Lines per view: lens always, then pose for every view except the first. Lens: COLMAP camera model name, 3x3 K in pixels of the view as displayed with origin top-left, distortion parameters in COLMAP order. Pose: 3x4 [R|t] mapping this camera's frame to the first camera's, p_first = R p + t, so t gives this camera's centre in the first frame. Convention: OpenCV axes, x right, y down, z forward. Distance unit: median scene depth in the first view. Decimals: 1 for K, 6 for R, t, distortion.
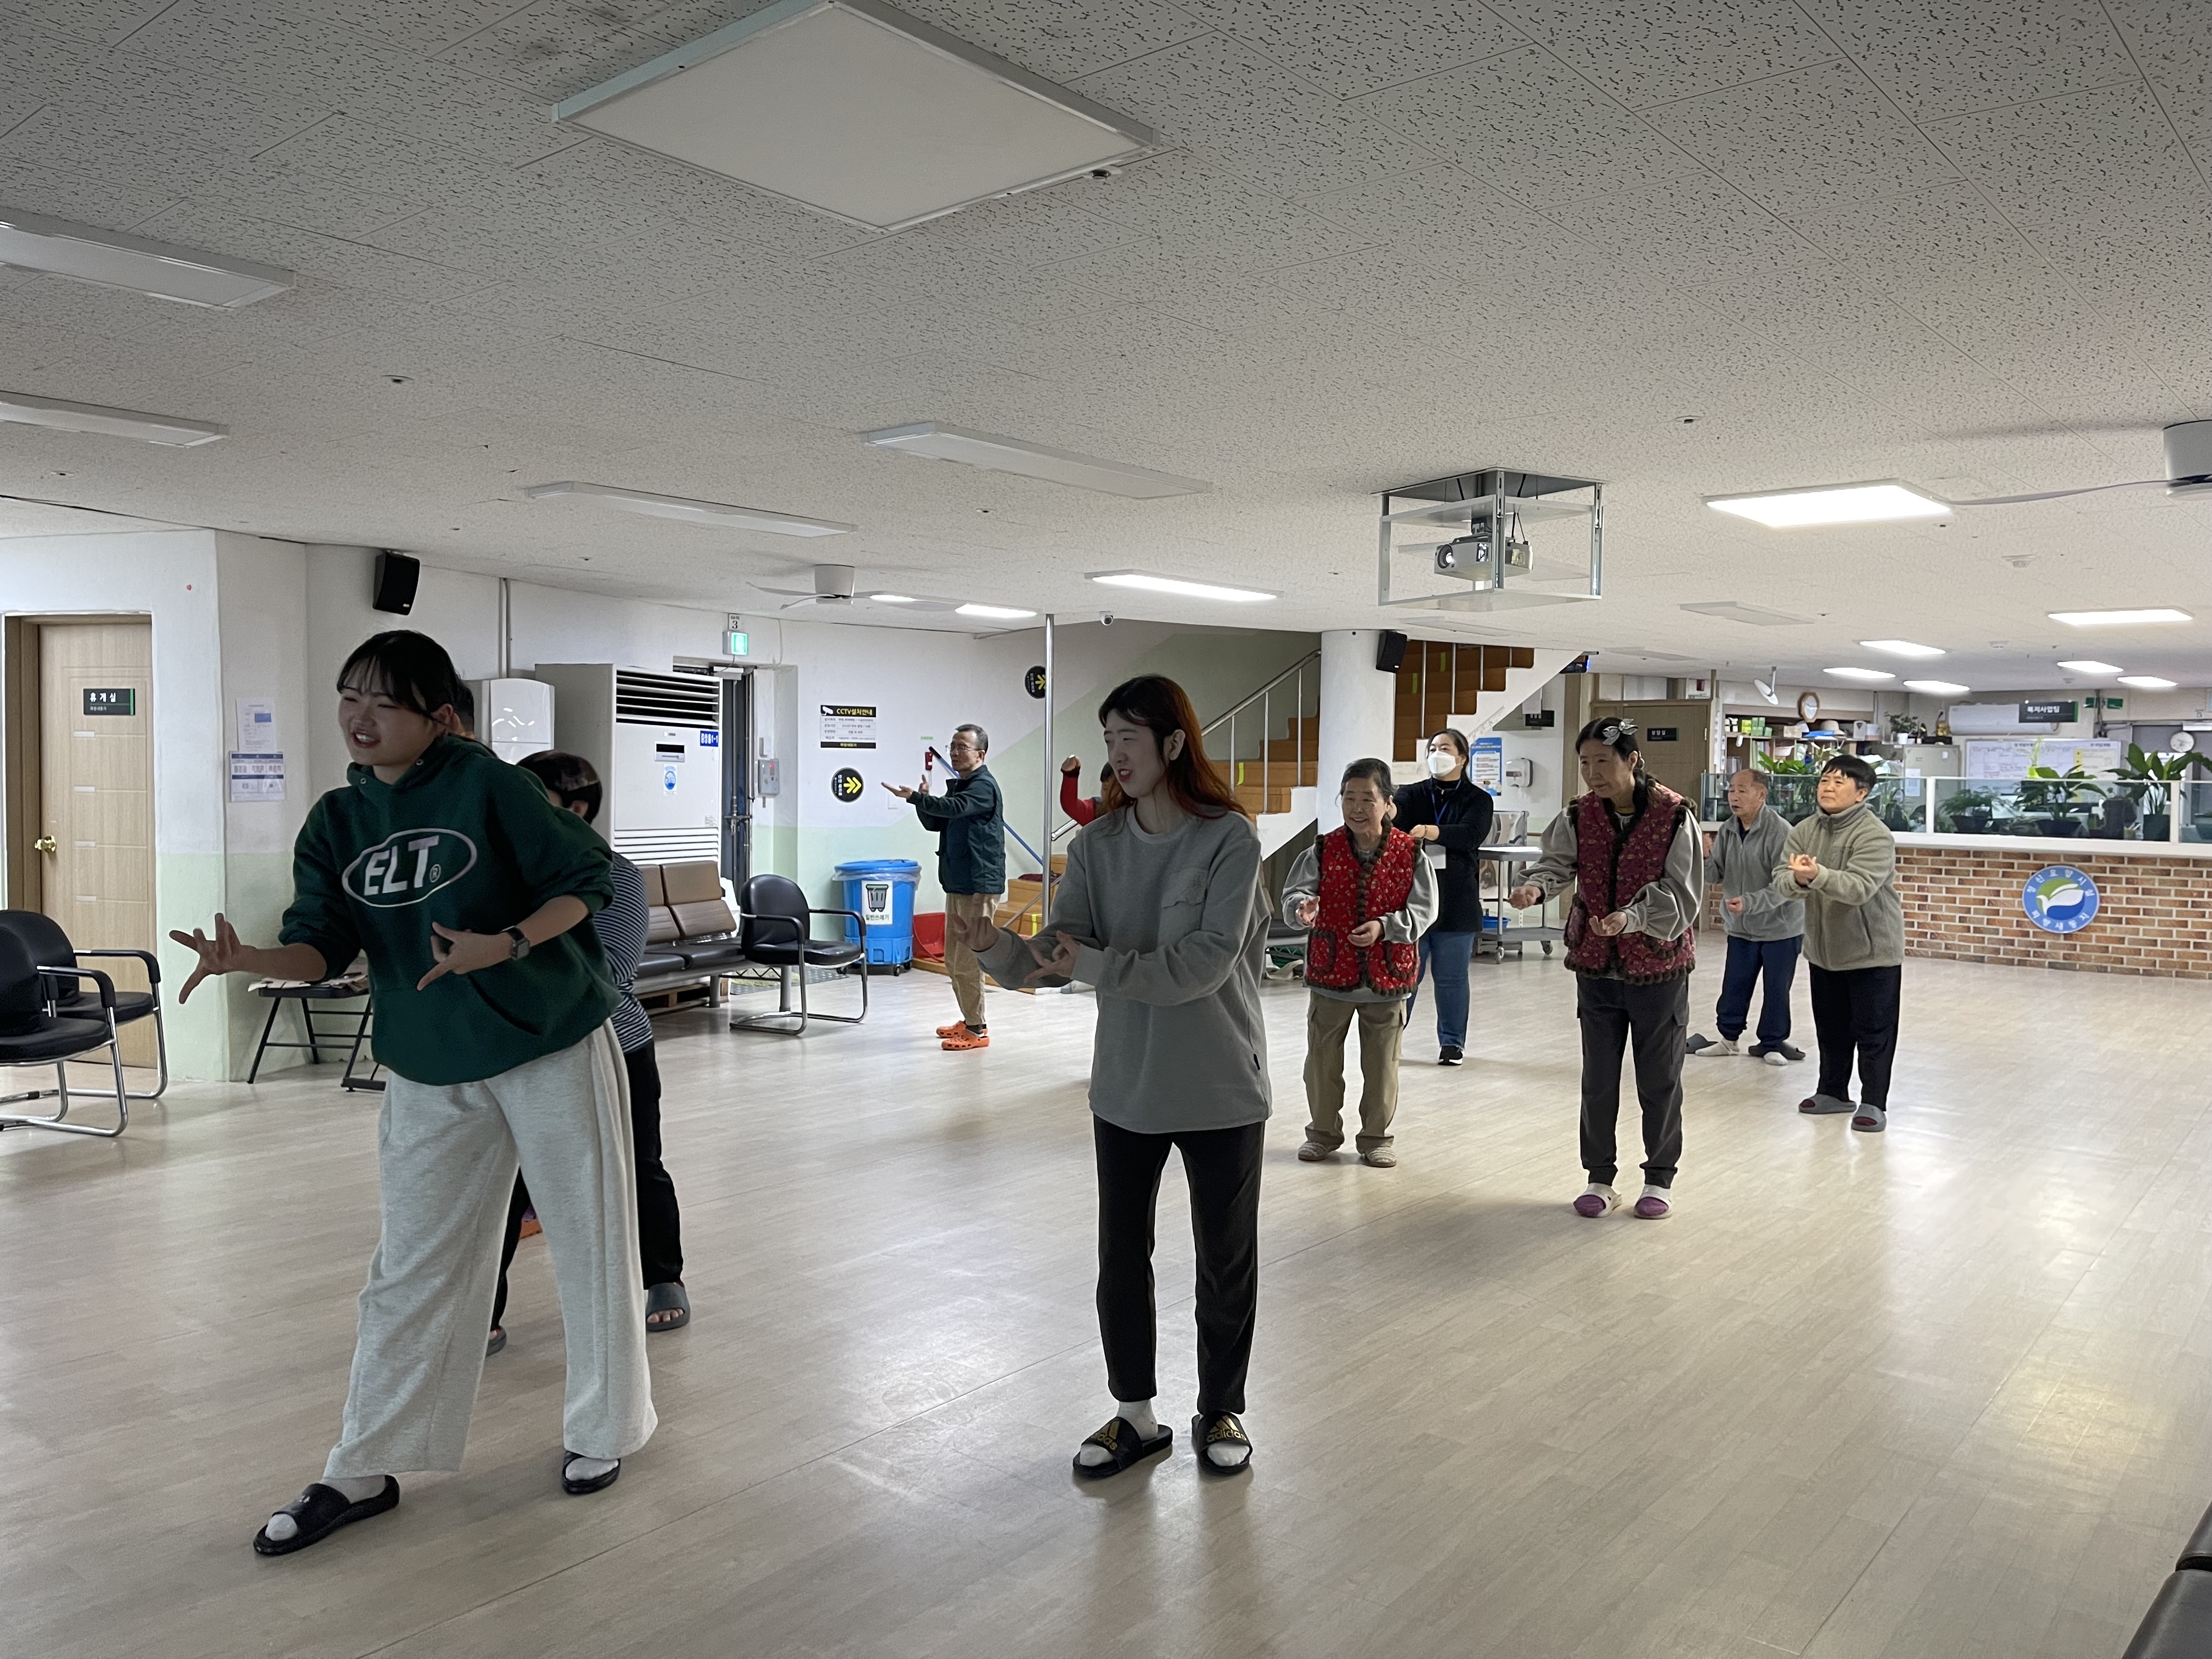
lens RADIAL K [[1677.2, 0, 1121.3], [0, 1677.2, 824.6], [0, 0, 1]] dist [0.076256, -0.106257]
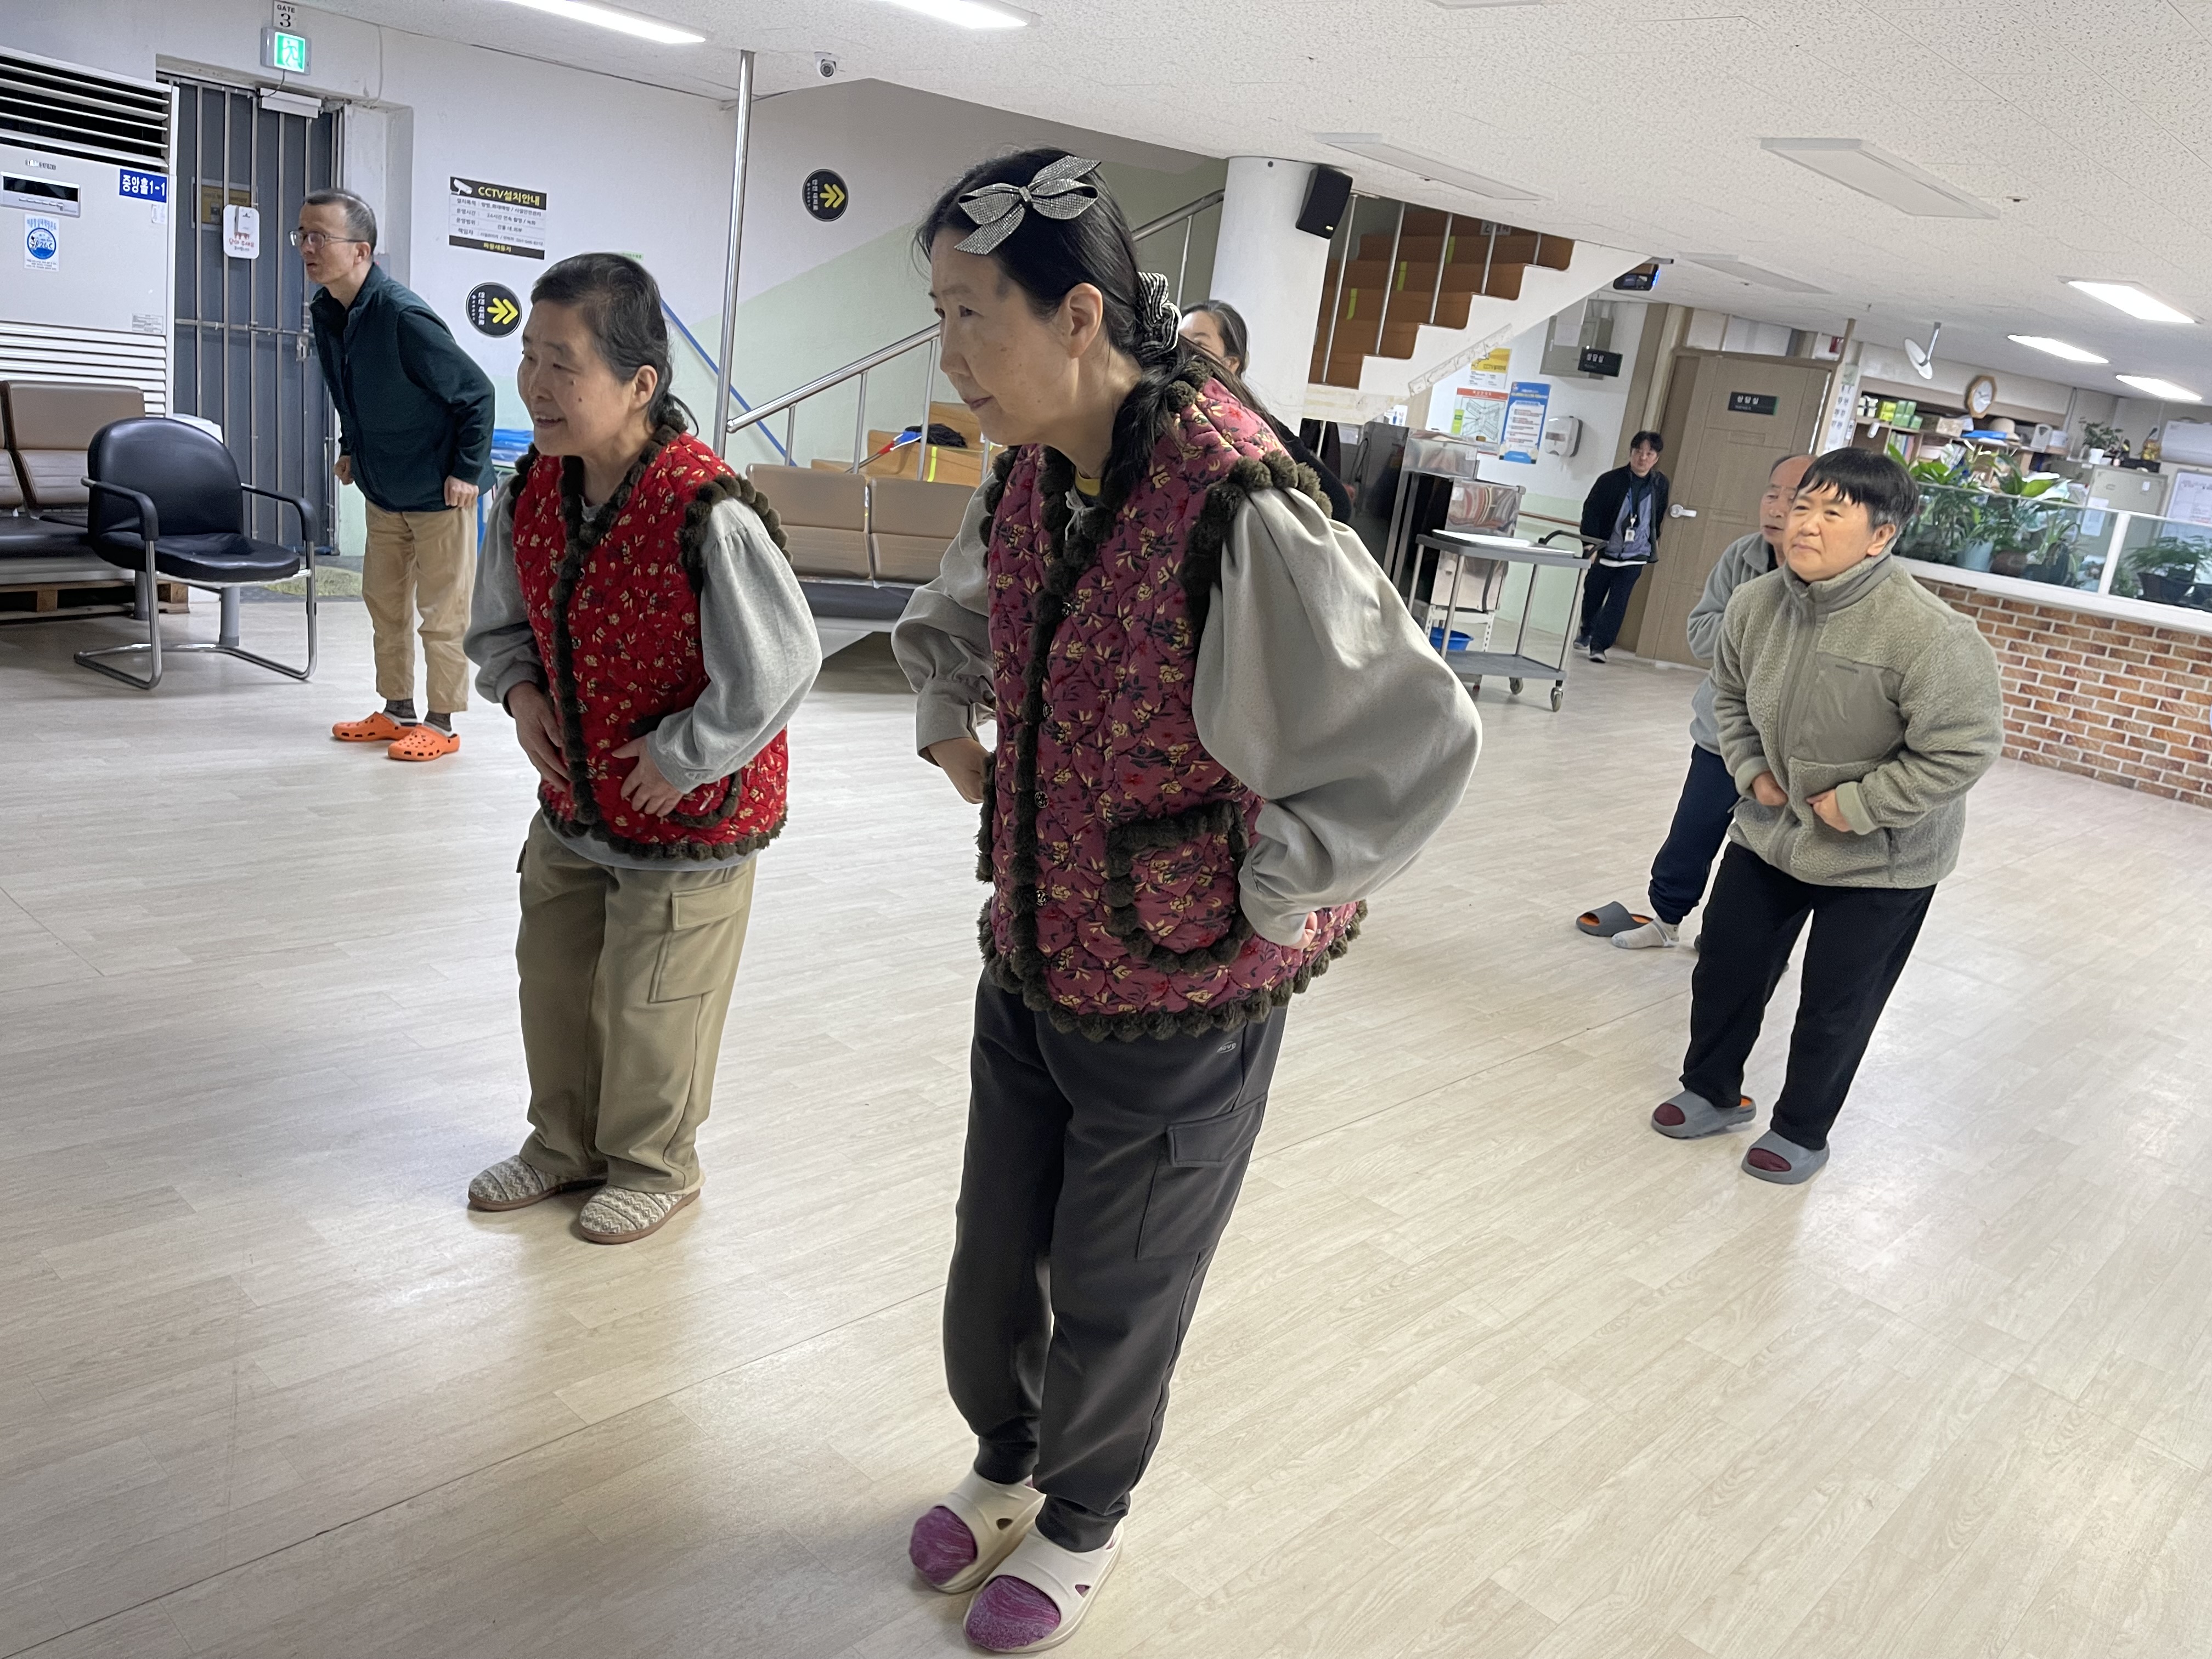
lens RADIAL K [[1677.2, 0, 1122.7], [0, 1677.2, 825.1], [0, 0, 1]] dist [0.076256, -0.106257]
pose [[0.988888, 0.141382, -0.045959, 0.144885], [-0.127959, 0.966840, 0.221013, -0.006626], [0.075682, -0.212677, 0.974187, 0.313287]]
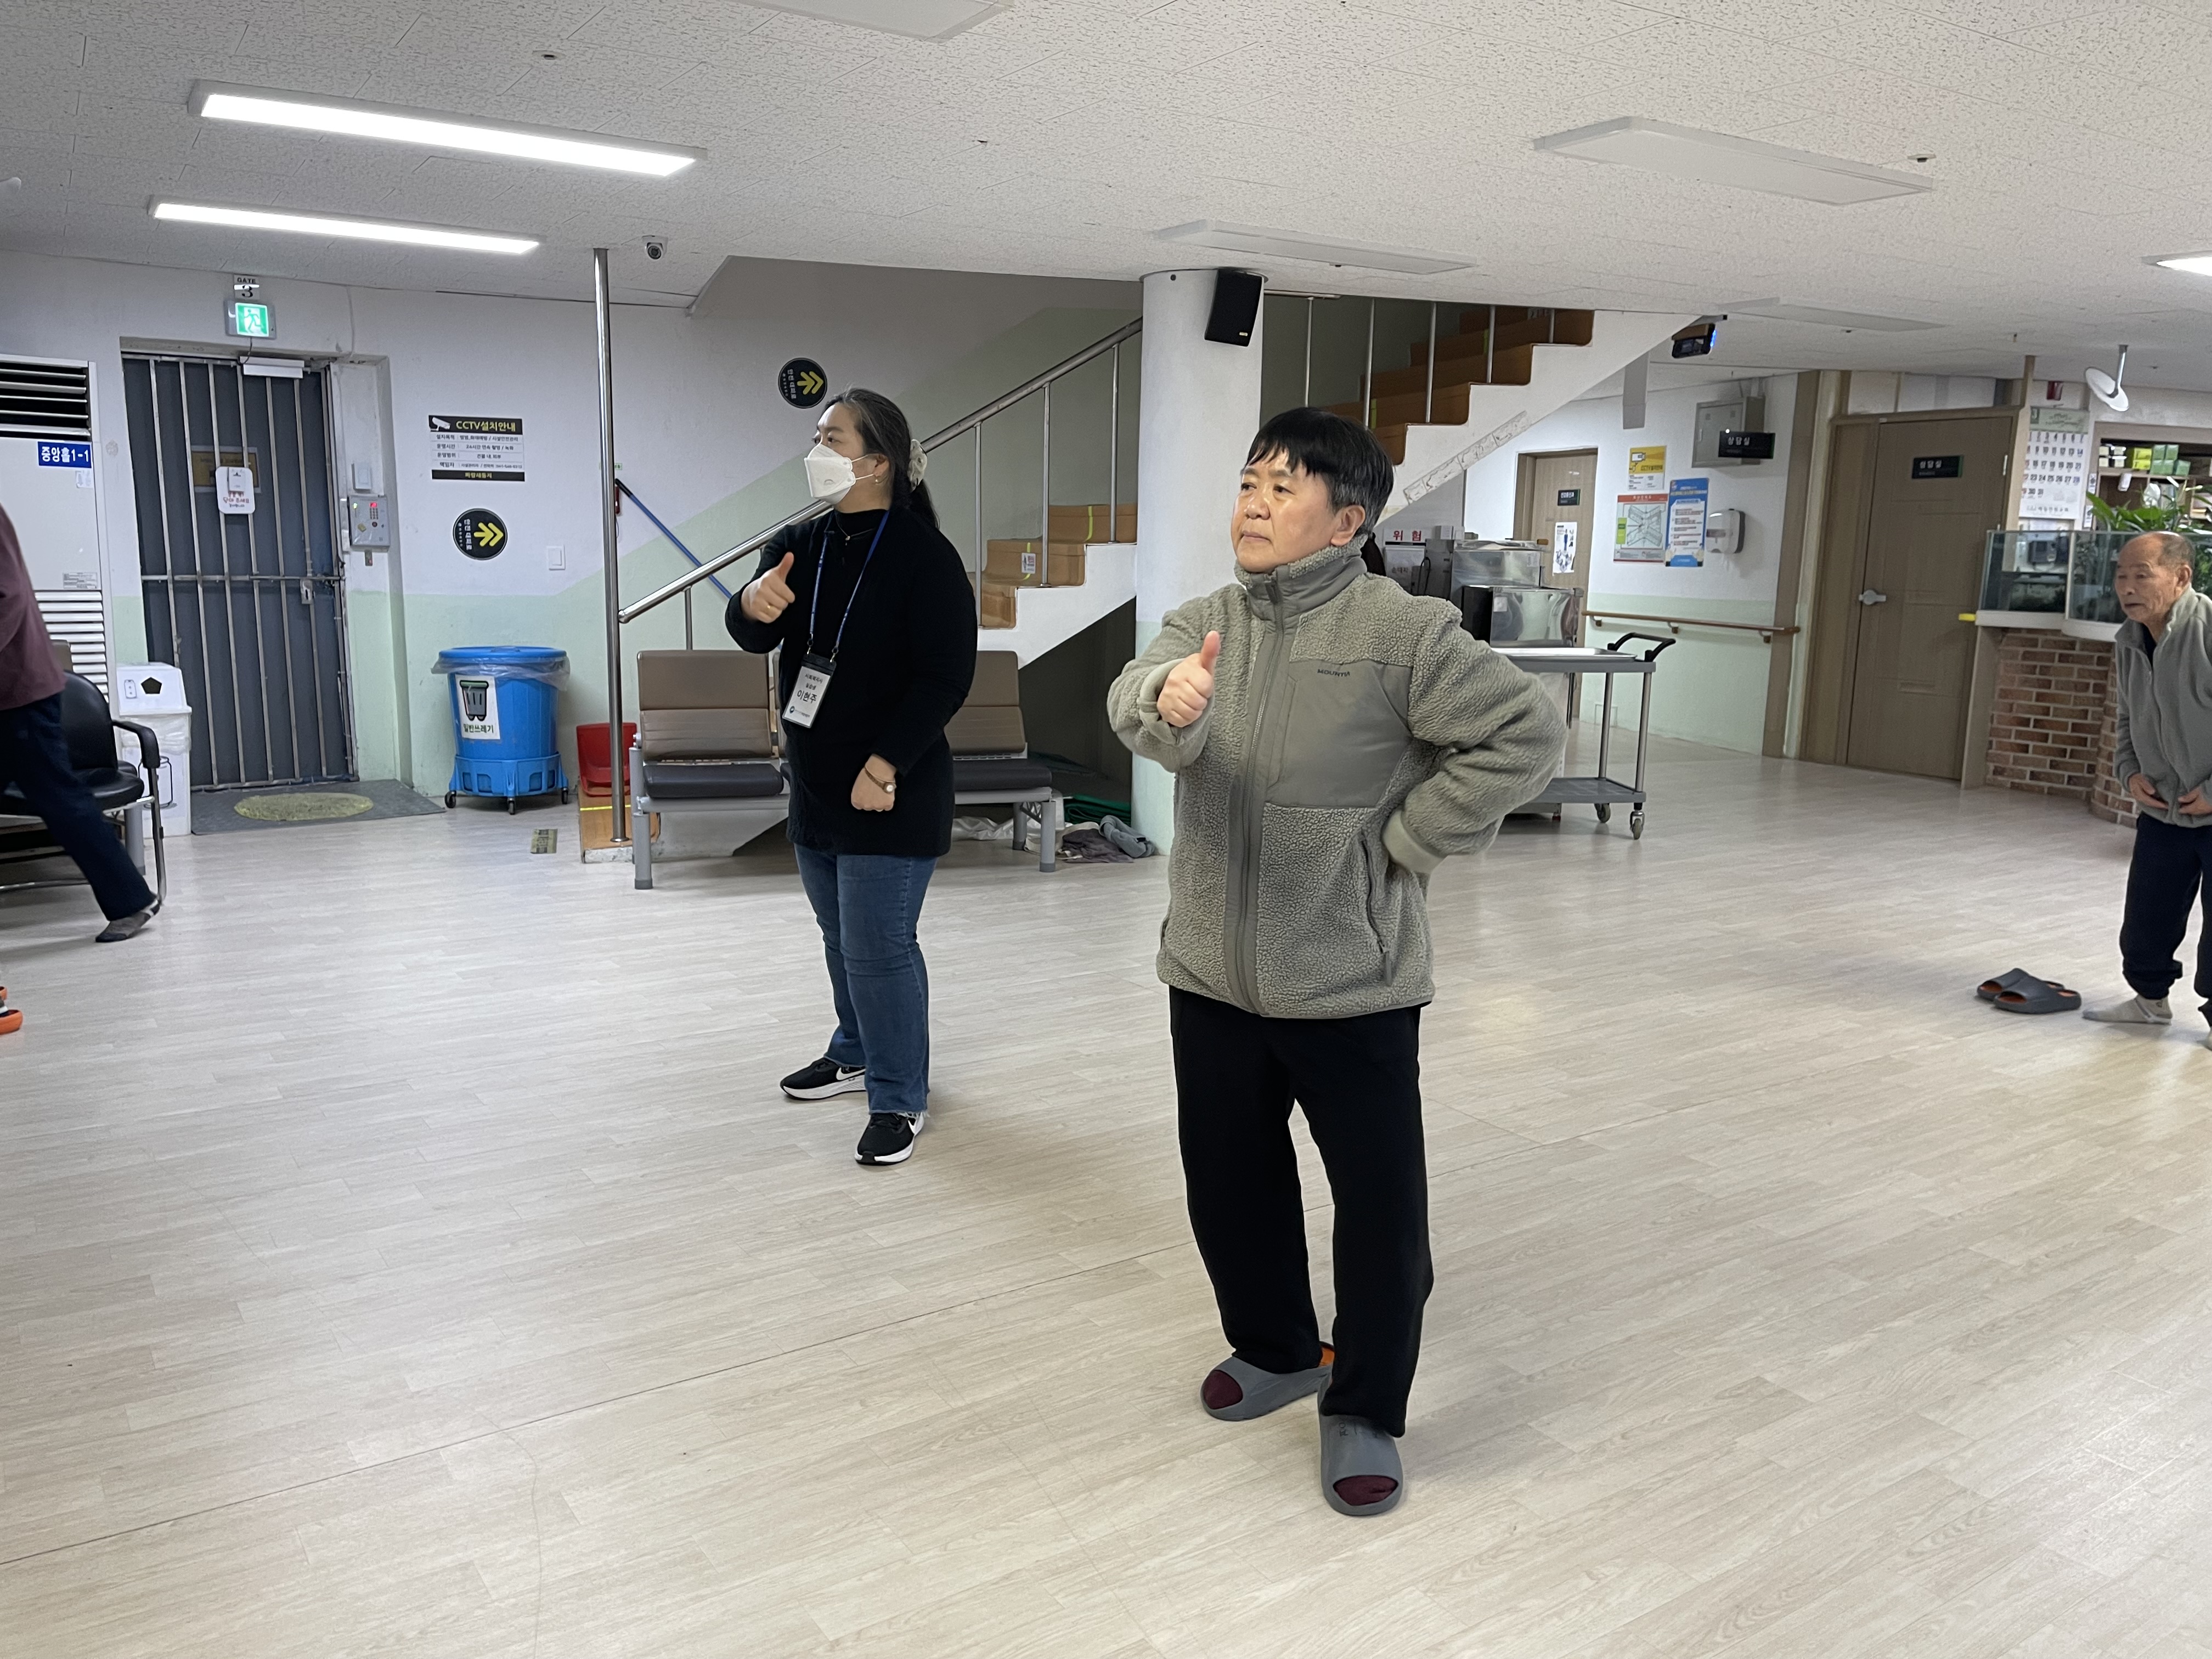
lens RADIAL K [[1677.2, 0, 1102.4], [0, 1677.2, 839.6], [0, 0, 1]] dist [0.076256, -0.106257]
pose [[0.951310, 0.060521, -0.302237, 0.299260], [-0.017037, 0.989360, 0.144486, -0.004208], [0.307766, -0.132302, 0.942219, 0.400510]]
